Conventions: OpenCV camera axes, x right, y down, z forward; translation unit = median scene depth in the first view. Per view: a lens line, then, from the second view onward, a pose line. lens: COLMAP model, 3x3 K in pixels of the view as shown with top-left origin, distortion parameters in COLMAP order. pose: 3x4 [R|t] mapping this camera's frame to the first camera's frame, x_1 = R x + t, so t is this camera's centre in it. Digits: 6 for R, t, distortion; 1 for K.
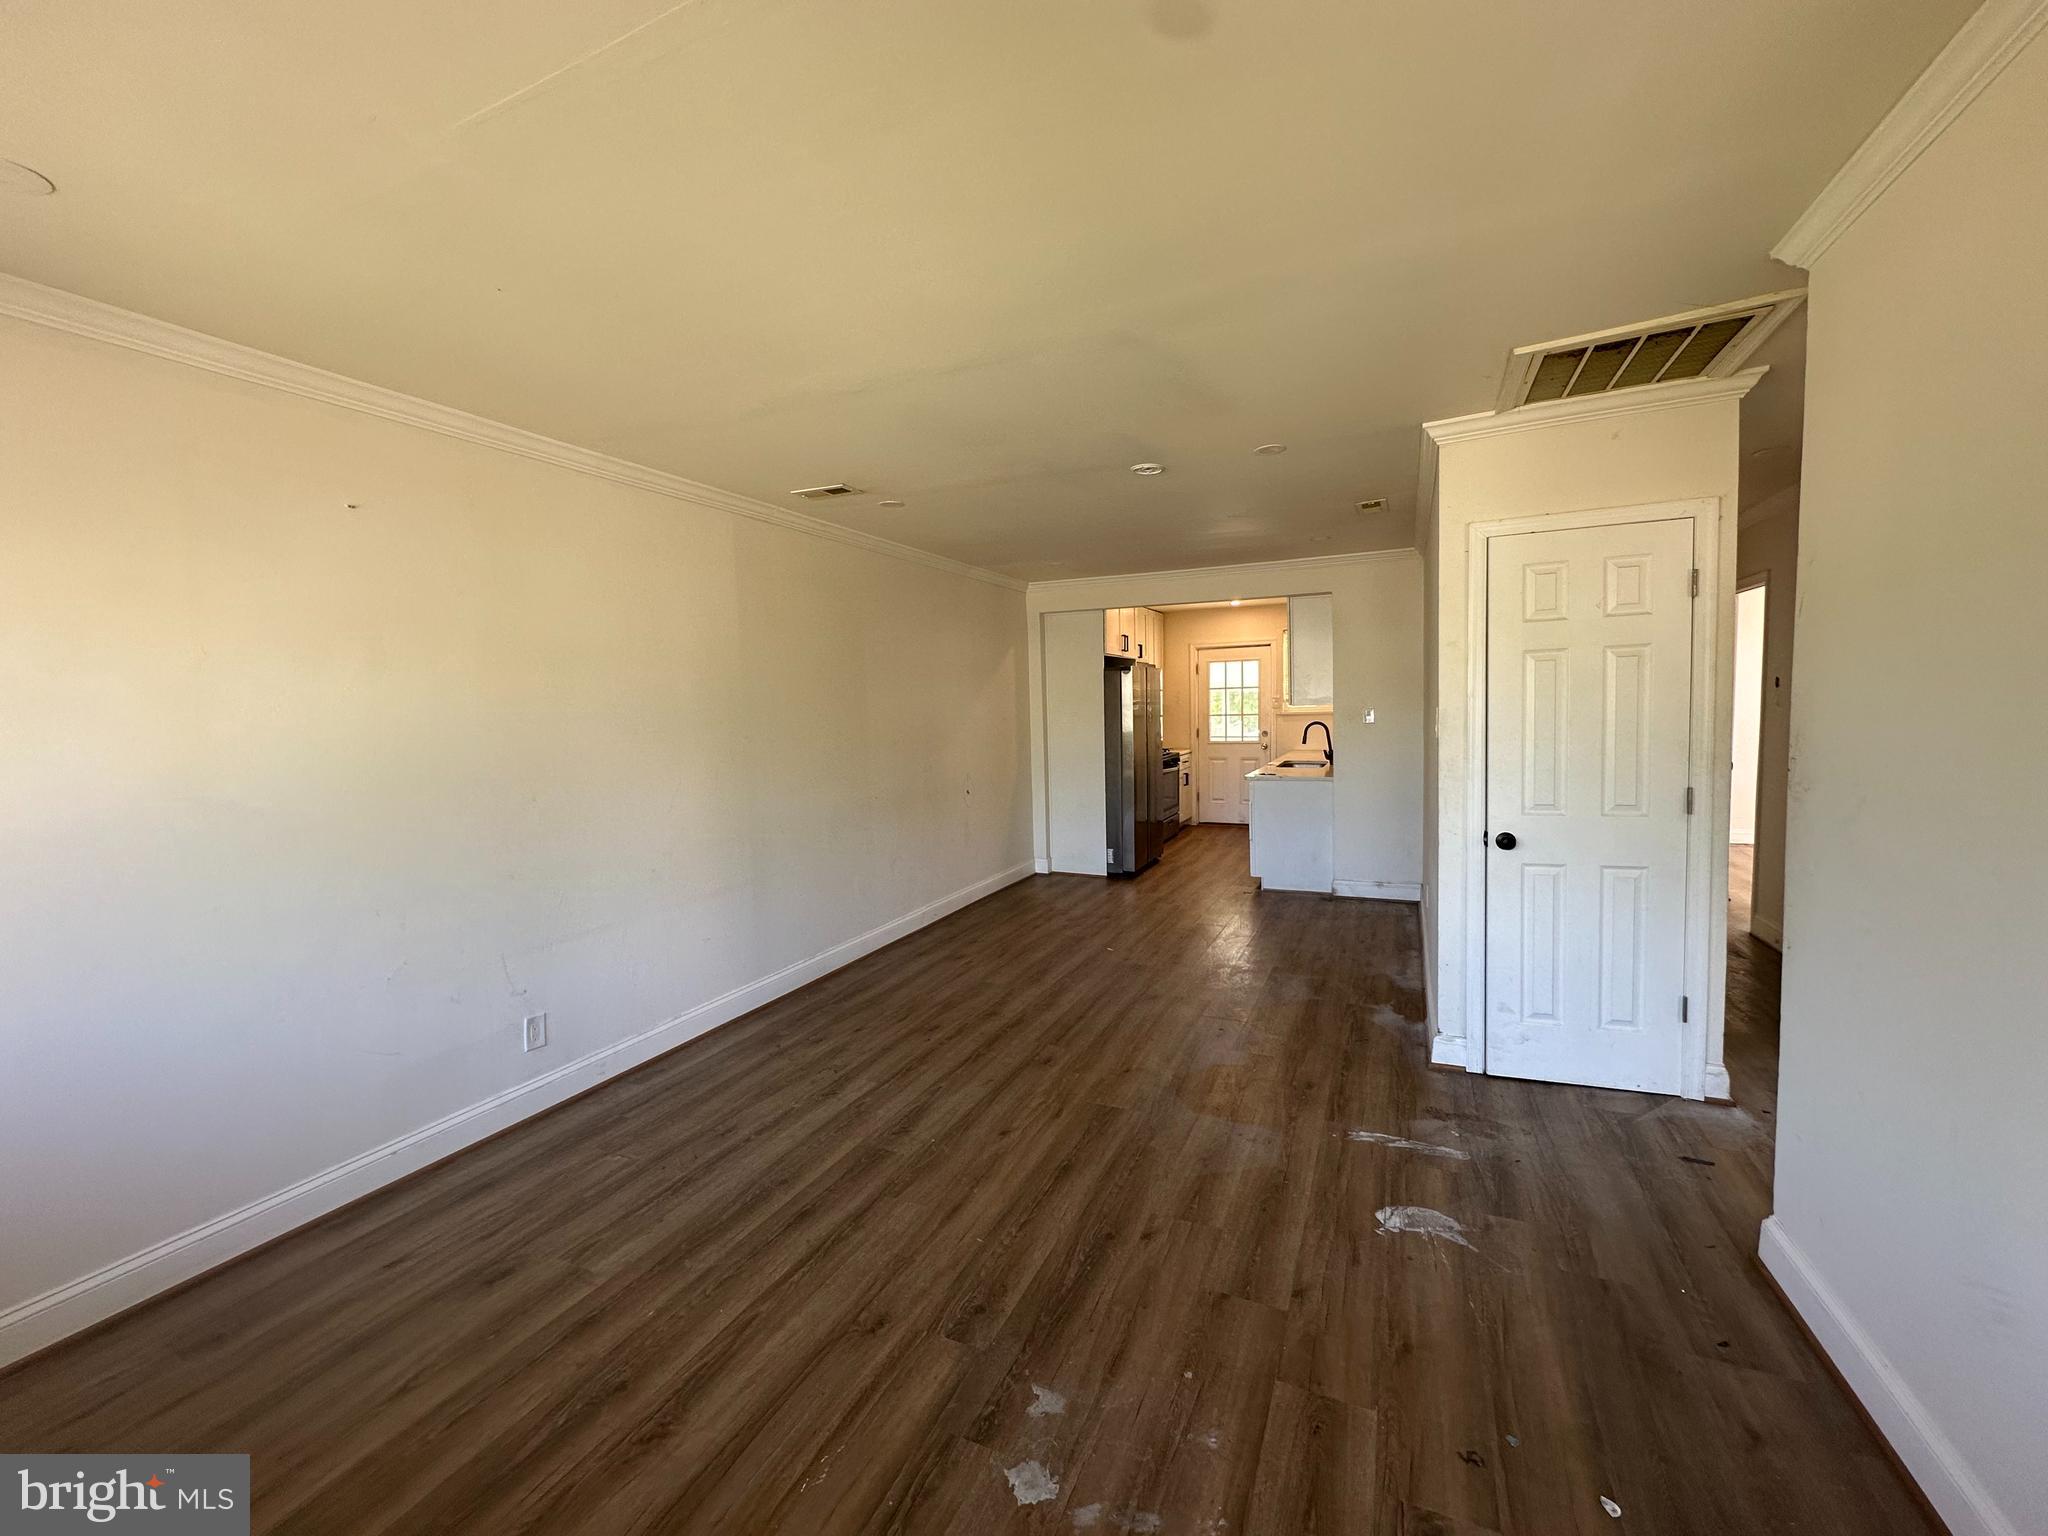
lens RADIAL K [[818.0, 0, 1020.8], [0, 818.0, 763.1], [0, 0, 1]] dist [-0.001681, 0.000746]
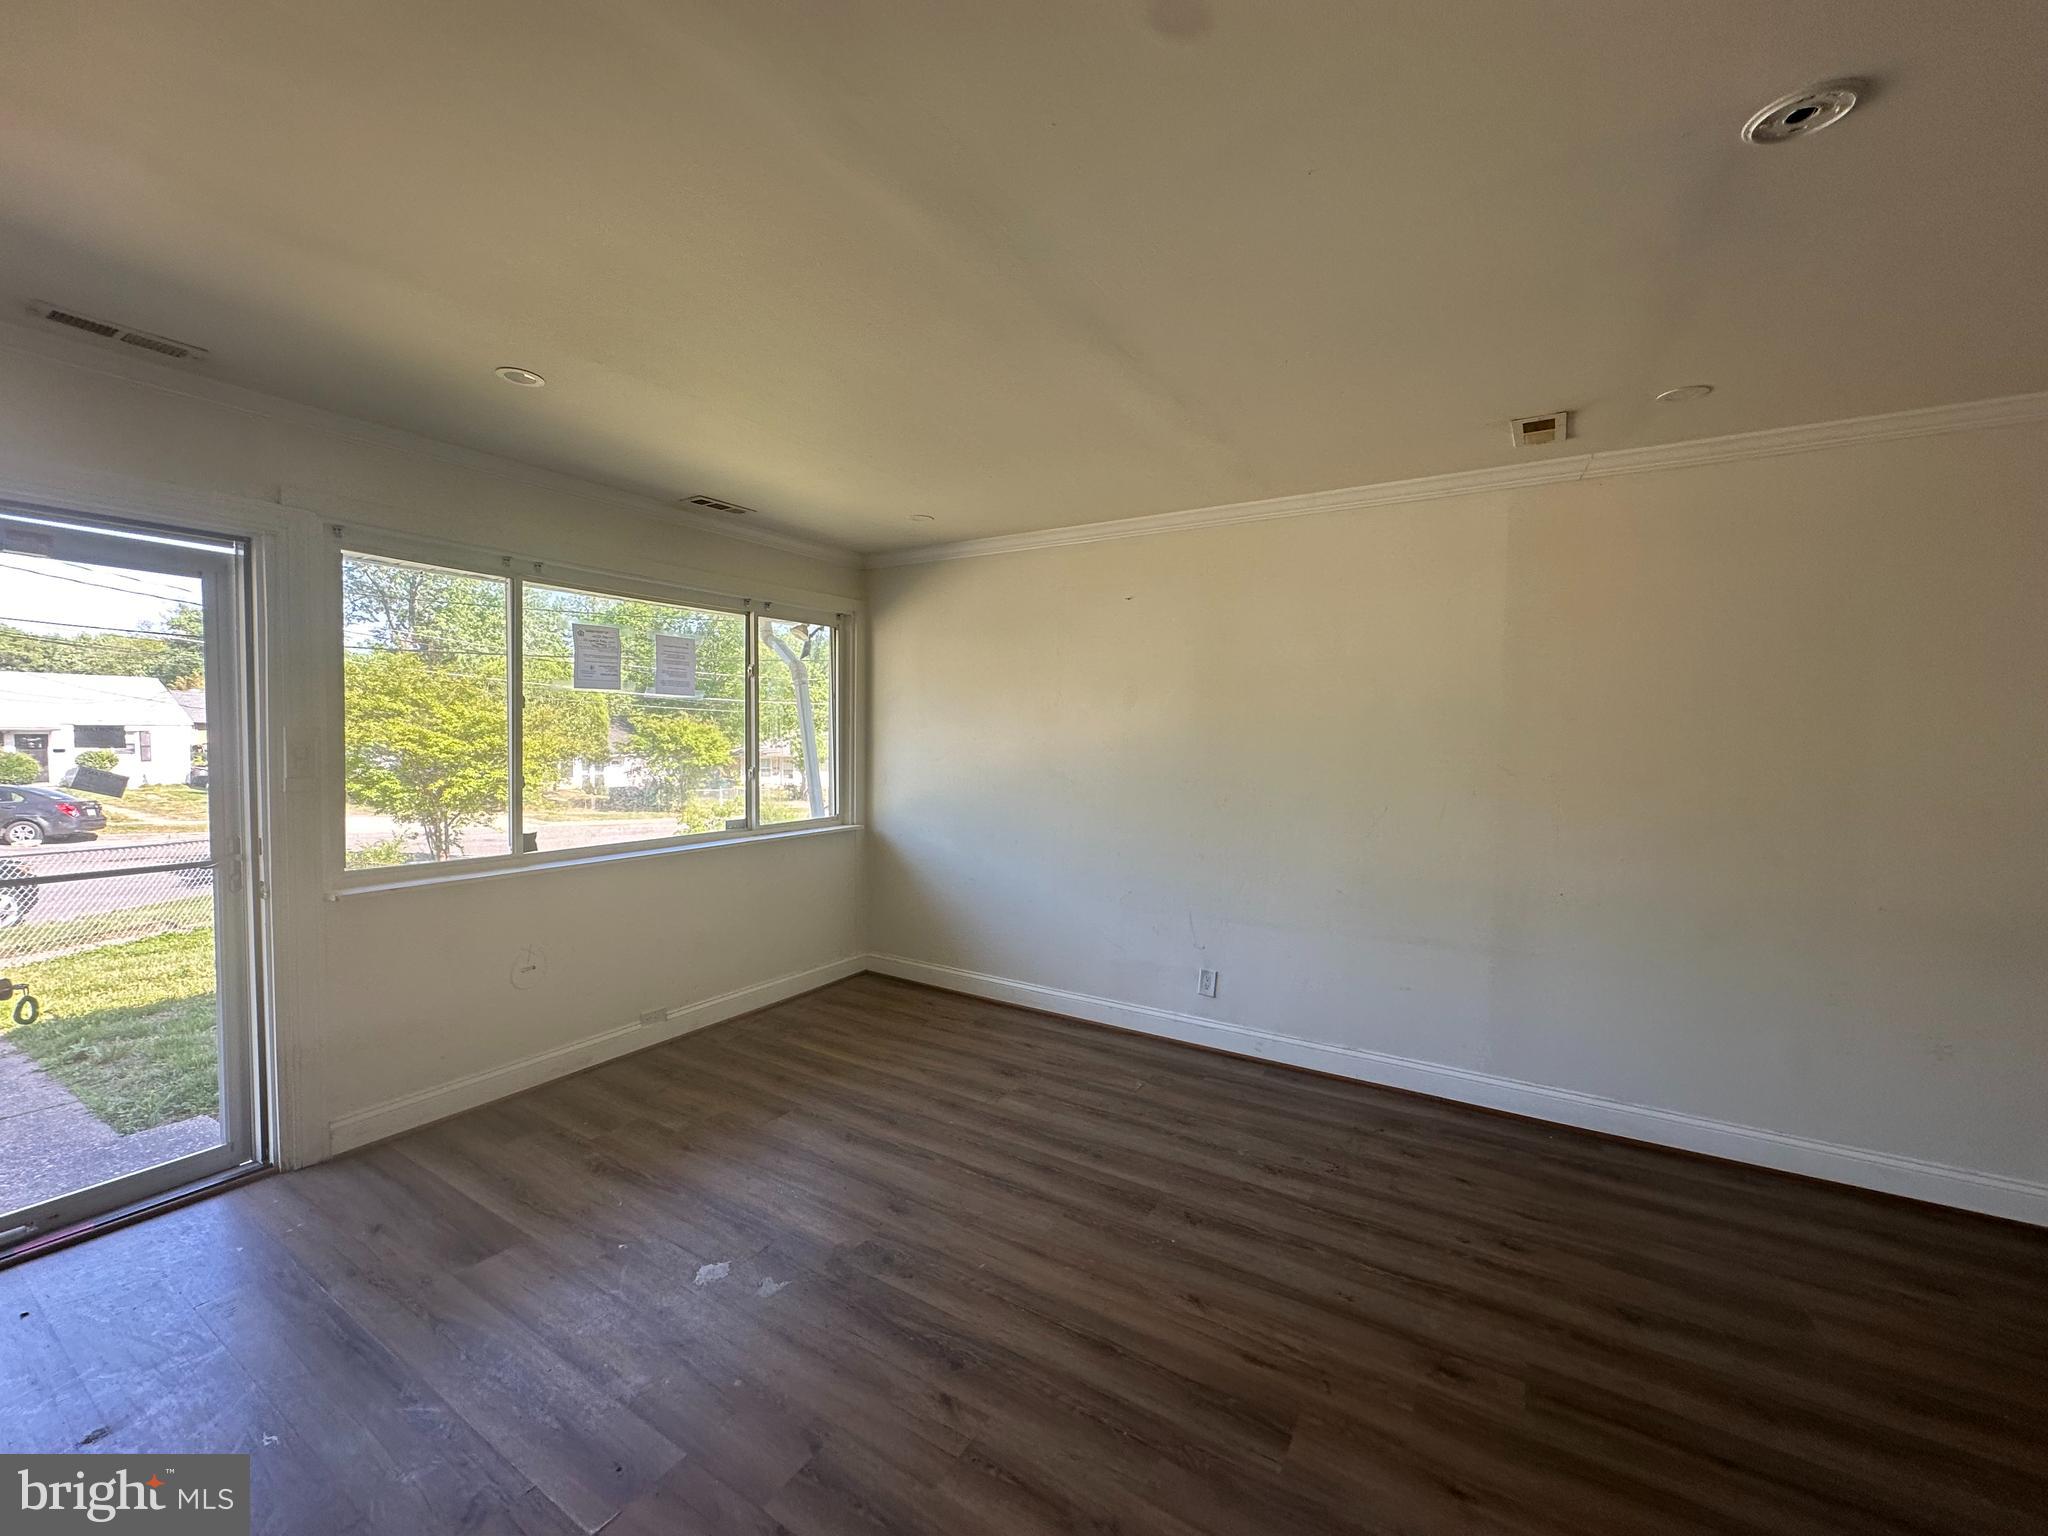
lens RADIAL K [[818.0, 0, 1025.7], [0, 818.0, 765.1], [0, 0, 1]] dist [-0.001681, 0.000746]
pose [[-0.114934, 0.065747, -0.991195, 0.609068], [-0.075390, 0.994352, 0.074699, -0.072044], [0.990508, 0.083311, -0.109328, 0.754610]]
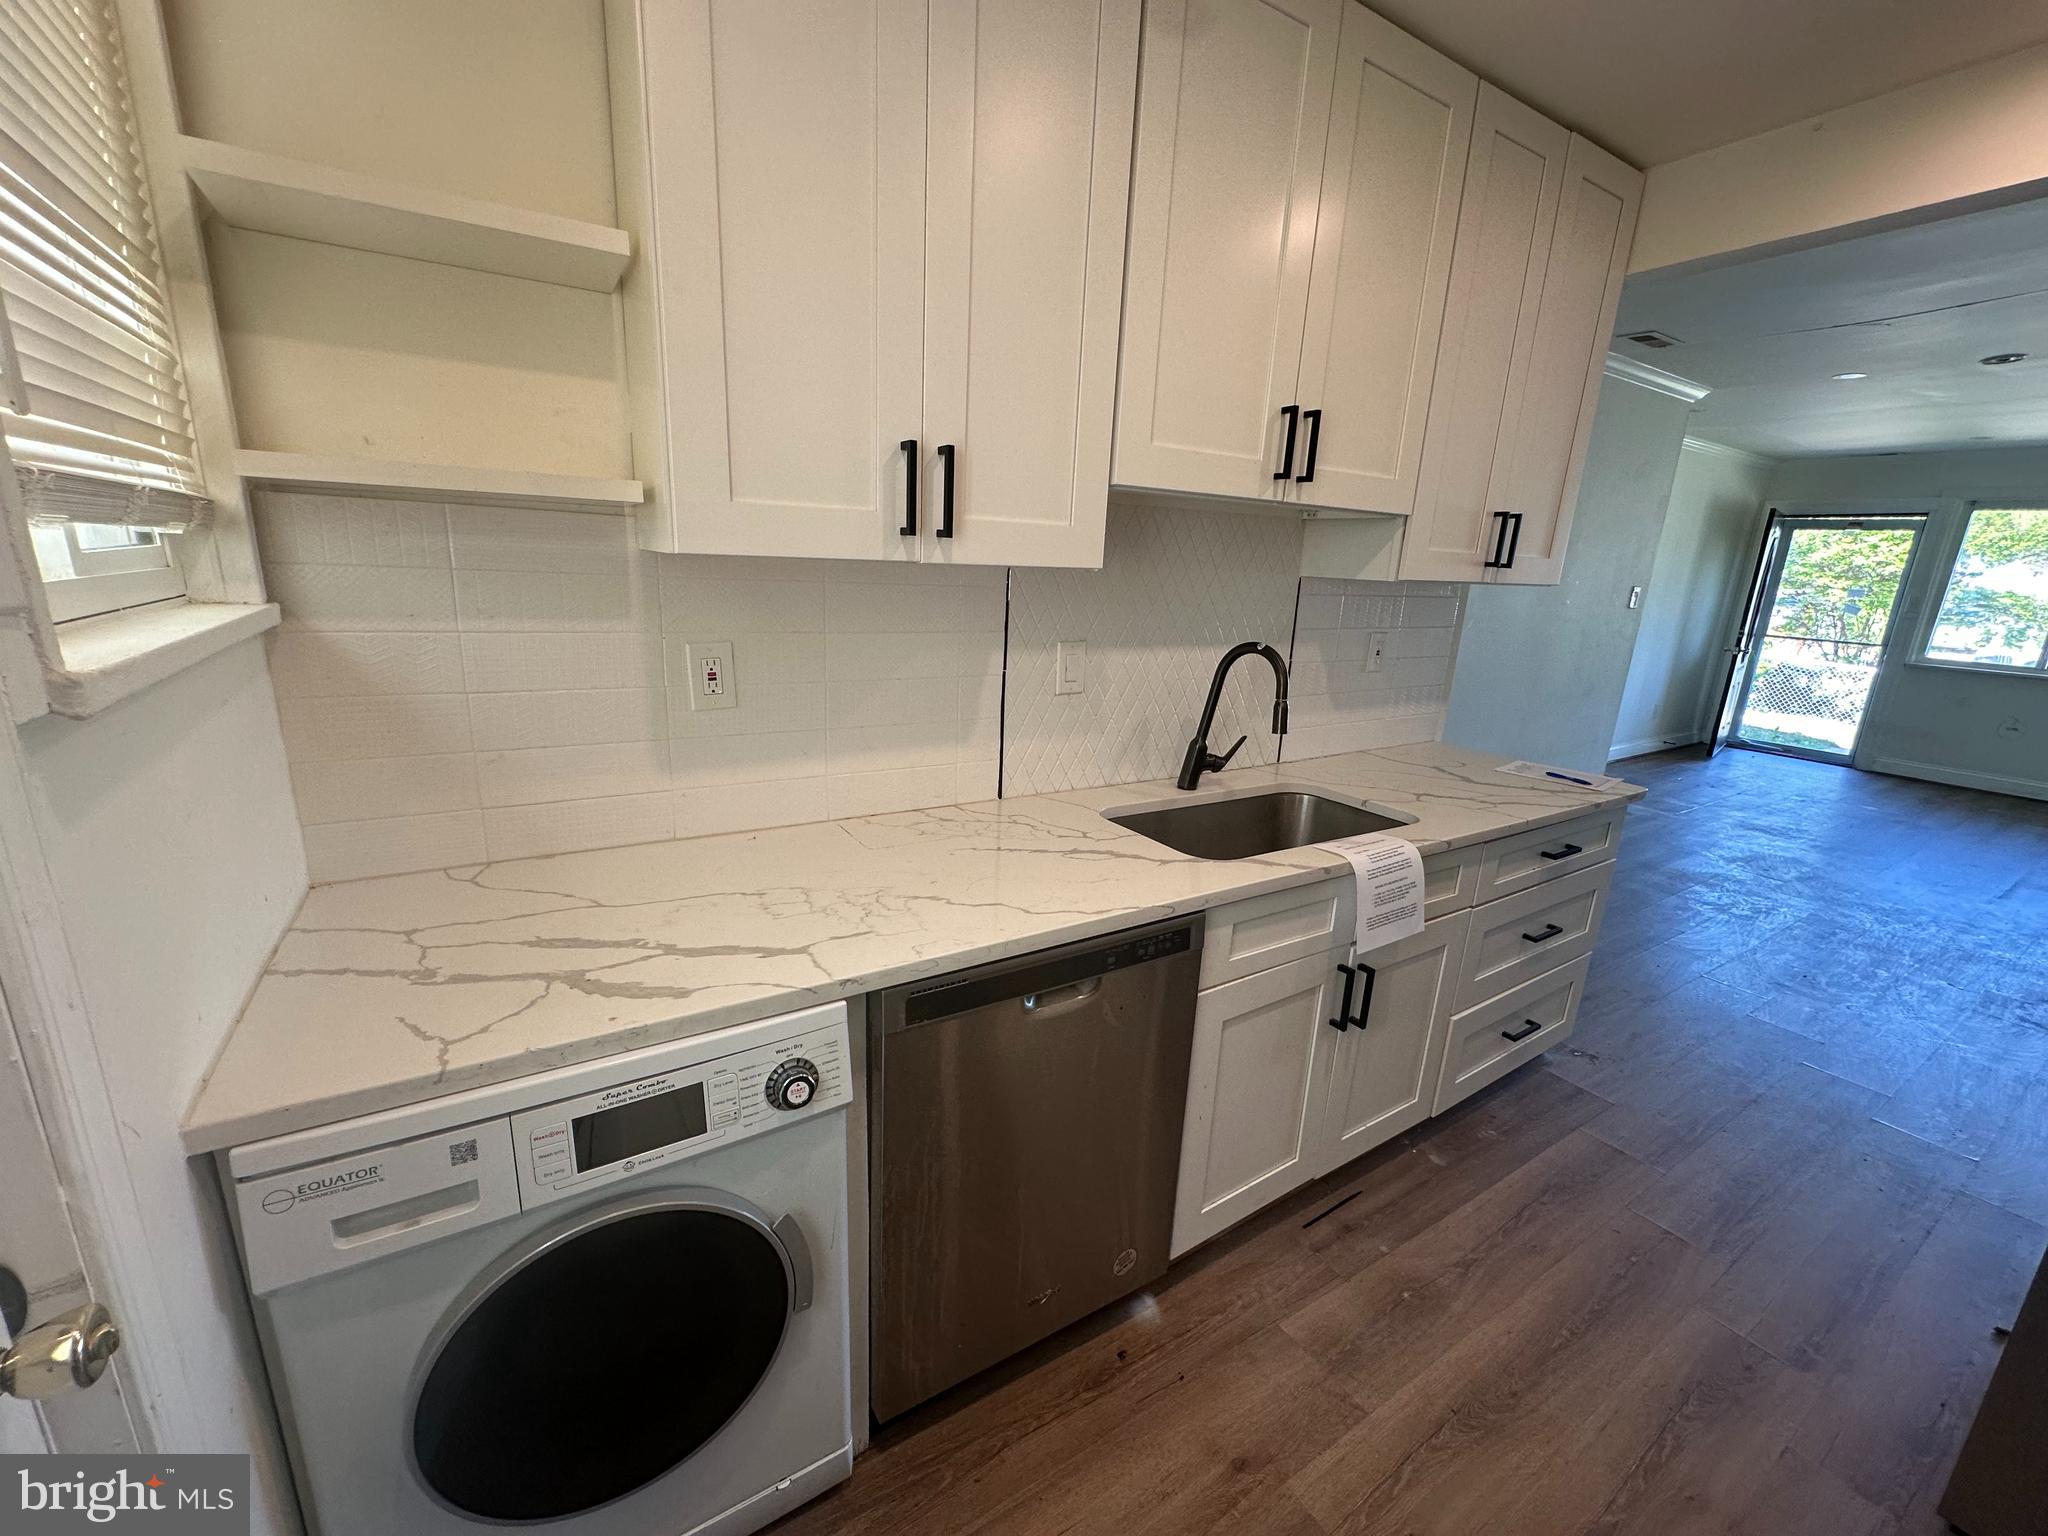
lens RADIAL K [[818.0, 0, 1014.6], [0, 818.0, 769.4], [0, 0, 1]] dist [-0.001681, 0.000746]
pose [[-0.840666, -0.142219, 0.522546, 0.620178], [0.017115, 0.957442, 0.288117, -0.198341], [-0.541284, 0.251154, -0.802455, 2.780844]]
